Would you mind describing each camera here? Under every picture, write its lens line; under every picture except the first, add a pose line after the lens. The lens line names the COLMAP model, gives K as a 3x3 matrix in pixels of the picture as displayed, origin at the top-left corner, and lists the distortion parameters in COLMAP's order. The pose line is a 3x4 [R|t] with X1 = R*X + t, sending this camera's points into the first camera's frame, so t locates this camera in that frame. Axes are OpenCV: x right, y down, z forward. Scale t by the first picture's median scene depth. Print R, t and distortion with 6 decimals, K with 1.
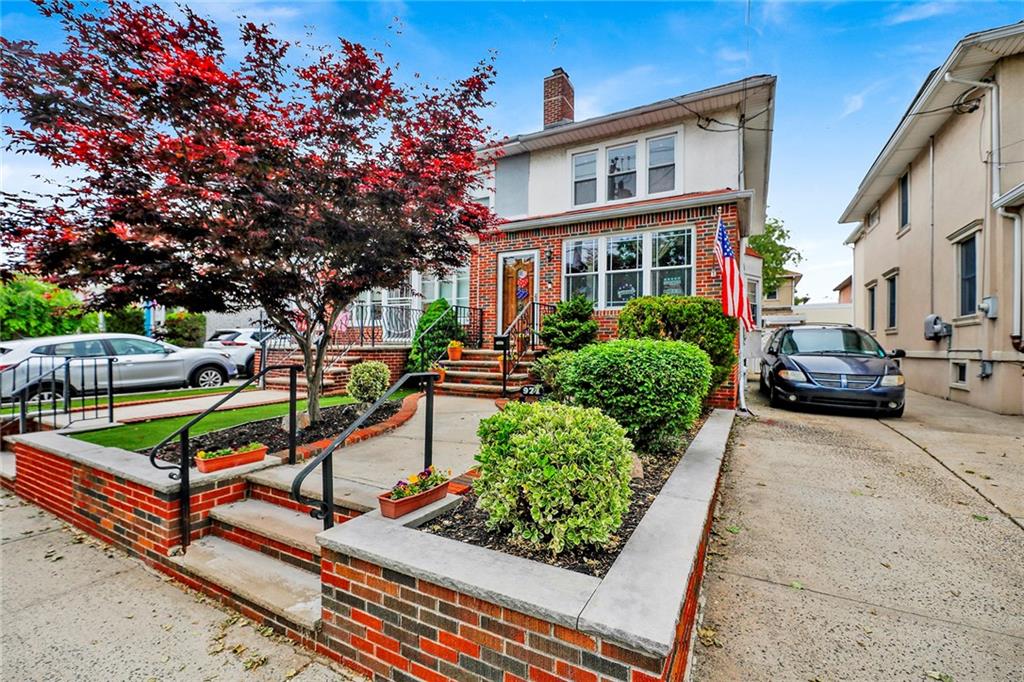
lens RADIAL K [[436.8, 0, 508.4], [0, 436.8, 340.5], [0, 0, 1]] dist [-0.008394, -0.000736]
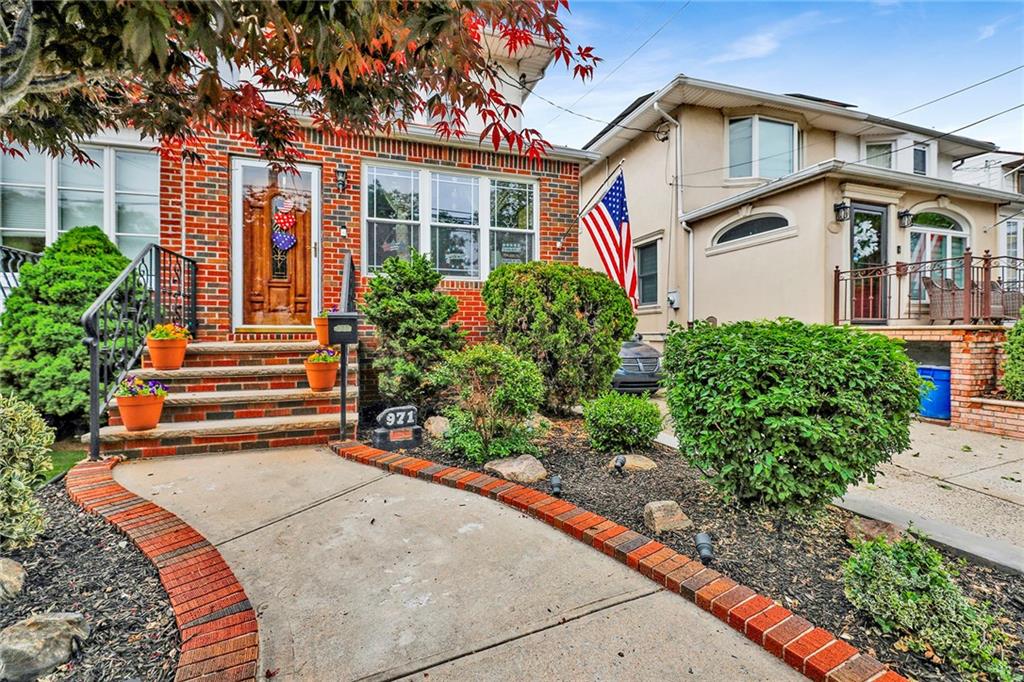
lens RADIAL K [[462.9, 0, 510.7], [0, 462.9, 337.9], [0, 0, 1]] dist [0.000373, 0.000048]
pose [[0.695617, -0.017332, 0.718204, -0.215355], [-0.000583, 0.999695, 0.024690, 0.002443], [-0.718413, -0.017594, 0.695395, 0.426183]]
